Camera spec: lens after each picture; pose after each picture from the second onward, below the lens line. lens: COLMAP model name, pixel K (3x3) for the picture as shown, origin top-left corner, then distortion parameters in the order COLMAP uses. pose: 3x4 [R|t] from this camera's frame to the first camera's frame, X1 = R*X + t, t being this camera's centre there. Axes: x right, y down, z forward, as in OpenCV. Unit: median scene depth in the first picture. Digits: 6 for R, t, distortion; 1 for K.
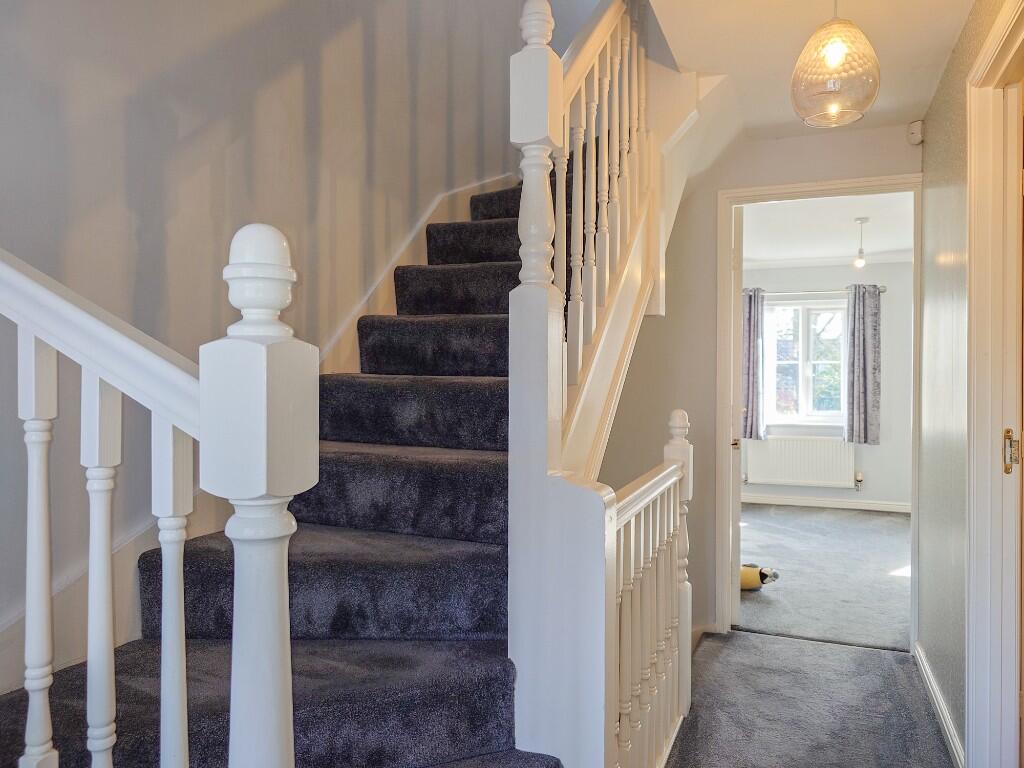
lens RADIAL K [[712.1, 0, 512.0], [0, 712.1, 384.0], [0, 0, 1]] dist [-0.008548, -0.000055]
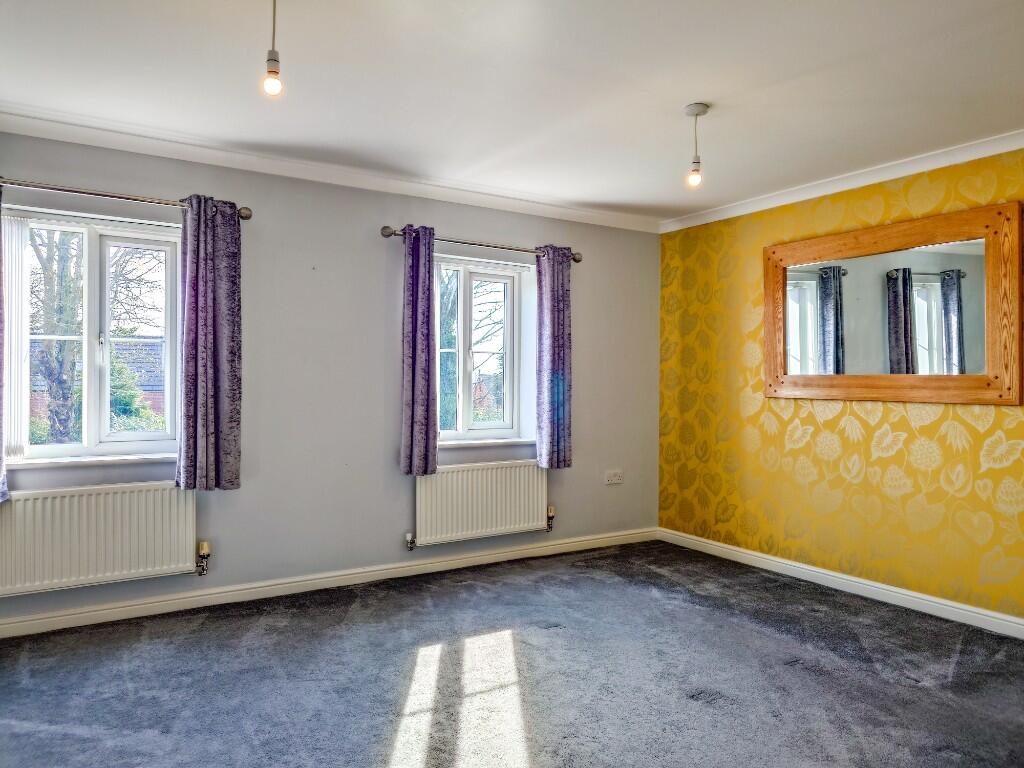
lens RADIAL K [[712.1, 0, 512.0], [0, 712.1, 384.0], [0, 0, 1]] dist [-0.008548, -0.000055]
pose [[0.569279, -0.001735, 0.822142, 0.175537], [0.005940, 0.999980, -0.002003, 0.005319], [-0.822123, 0.006024, 0.569278, 0.499600]]
